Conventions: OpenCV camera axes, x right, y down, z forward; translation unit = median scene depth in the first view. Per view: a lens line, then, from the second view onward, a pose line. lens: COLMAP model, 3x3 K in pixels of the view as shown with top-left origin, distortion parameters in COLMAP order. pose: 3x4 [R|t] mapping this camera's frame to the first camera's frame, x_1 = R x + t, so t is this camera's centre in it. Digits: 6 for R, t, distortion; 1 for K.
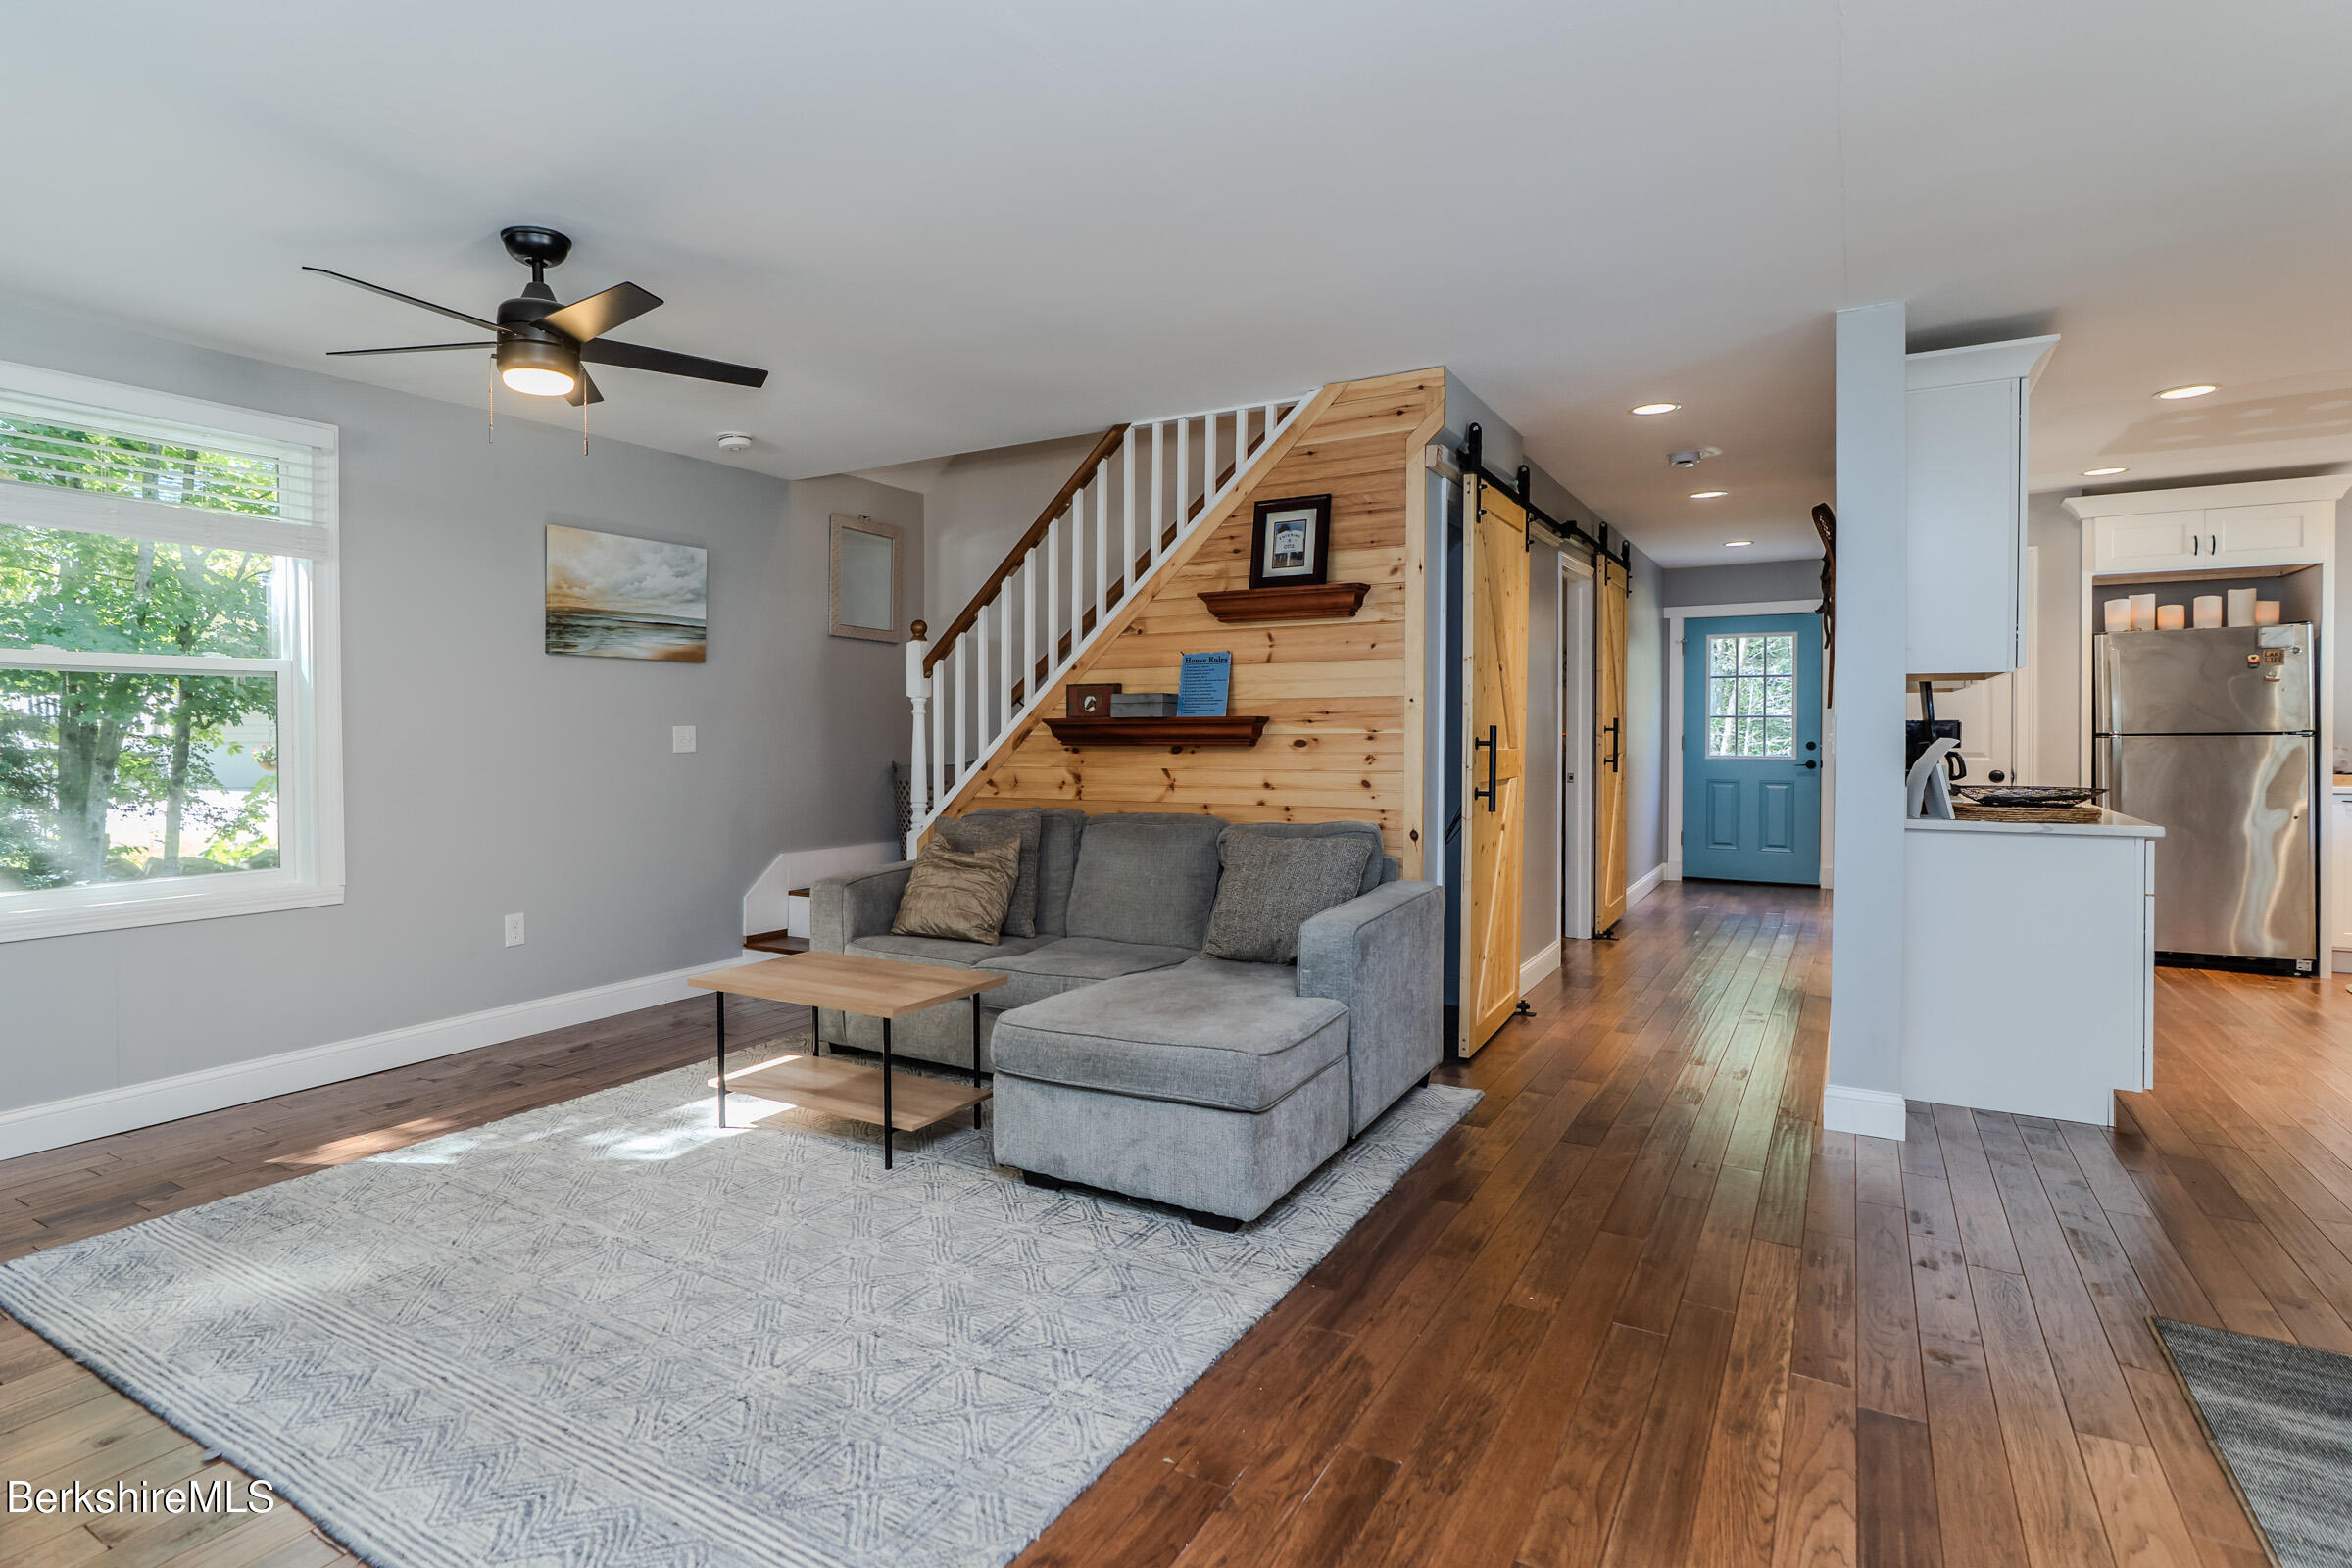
lens RADIAL K [[1153.1, 0, 1173.9], [0, 1153.1, 729.0], [0, 0, 1]] dist [-0.002053, -0.000070]
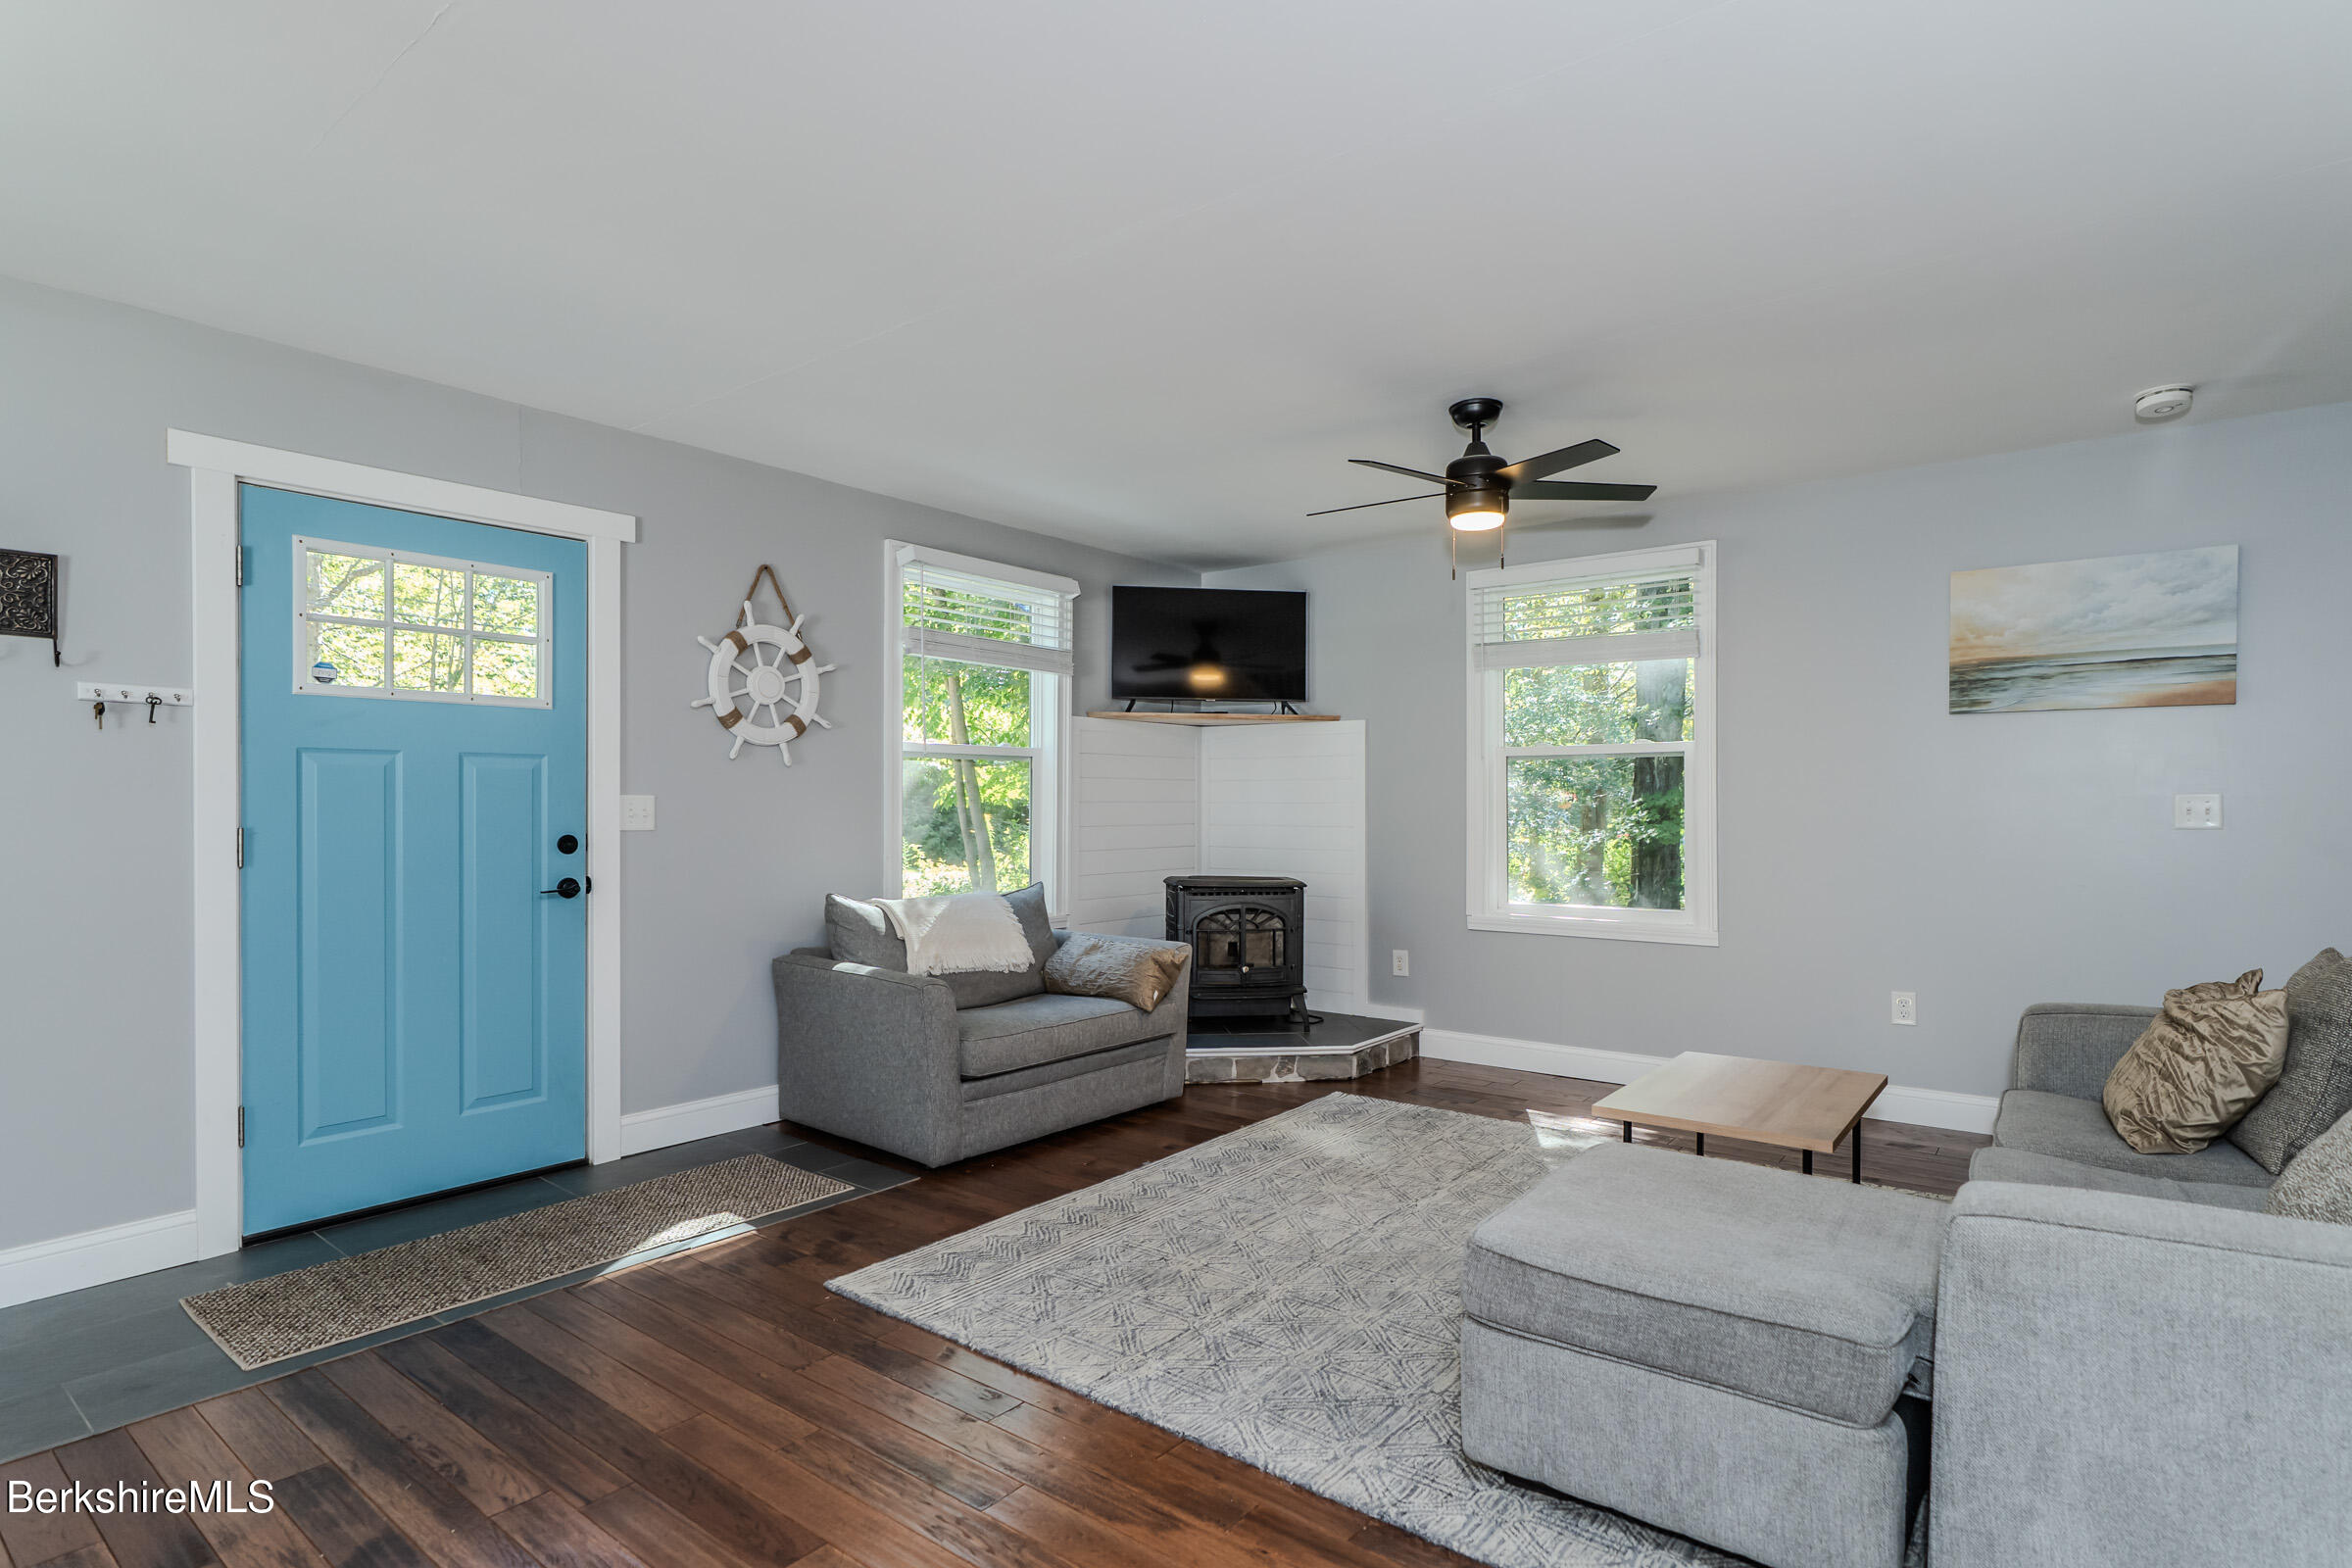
lens RADIAL K [[1237.5, 0, 1176.0], [0, 1237.5, 784.0], [0, 0, 1]] dist [0.002040, 0.000363]
pose [[-0.122891, -0.011190, -0.992357, 0.750078], [0.001317, 0.999934, -0.011439, 0.000059], [0.992419, -0.002713, -0.122868, 0.767673]]
